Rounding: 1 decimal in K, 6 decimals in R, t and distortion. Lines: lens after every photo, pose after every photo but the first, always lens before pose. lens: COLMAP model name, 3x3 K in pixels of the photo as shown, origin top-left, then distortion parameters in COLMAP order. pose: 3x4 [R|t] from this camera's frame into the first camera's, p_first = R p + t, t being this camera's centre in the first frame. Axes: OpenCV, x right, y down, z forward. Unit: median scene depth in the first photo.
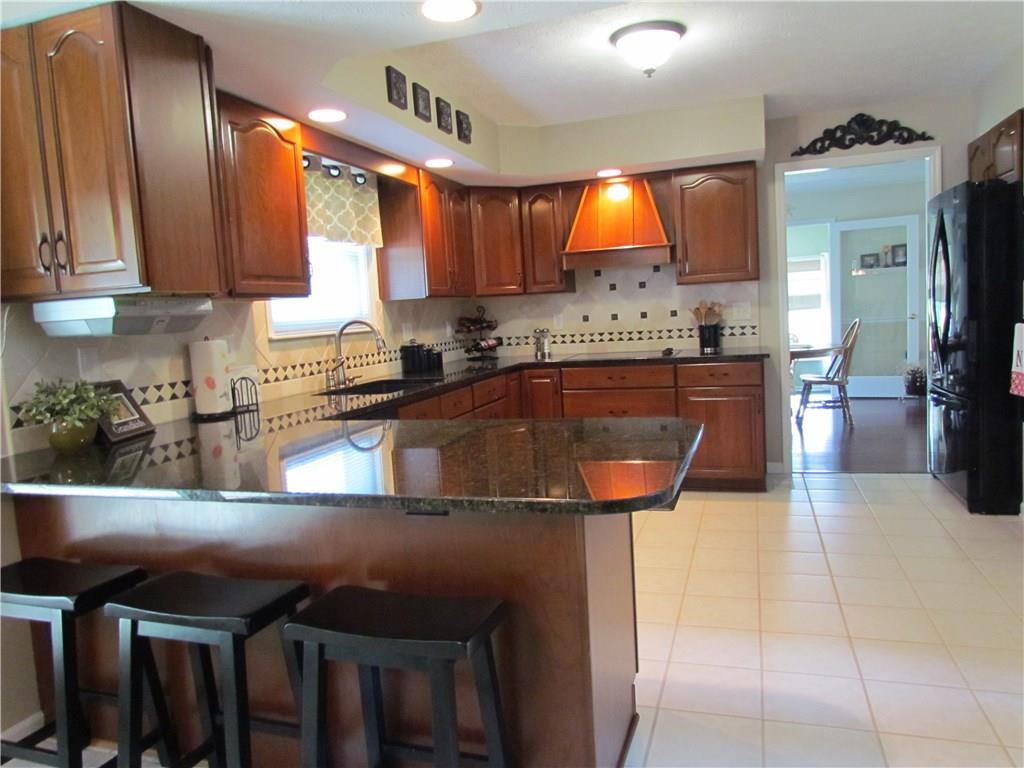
lens RADIAL K [[733.9, 0, 512.0], [0, 733.9, 384.0], [0, 0, 1]] dist [-0.025472, 0.005797]
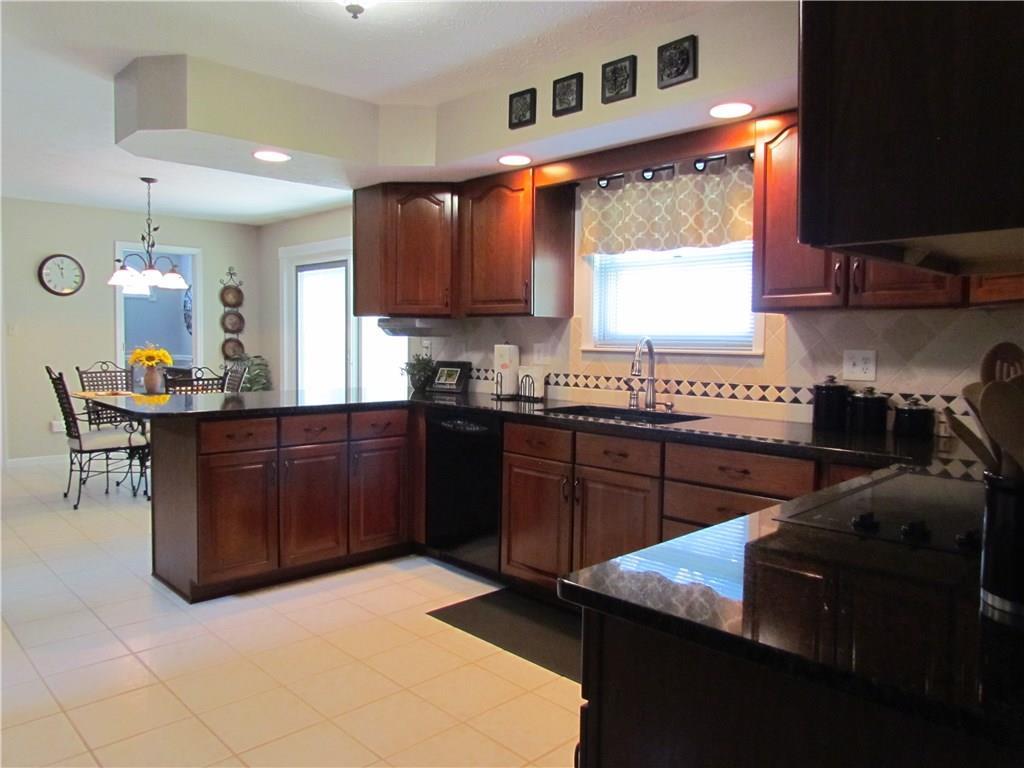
lens RADIAL K [[733.9, 0, 512.0], [0, 733.9, 384.0], [0, 0, 1]] dist [-0.025472, 0.005797]
pose [[-0.469221, 0.119320, -0.874982, 0.653265], [-0.062685, 0.983830, 0.167779, -0.173241], [0.880853, 0.133574, -0.454154, 1.277553]]
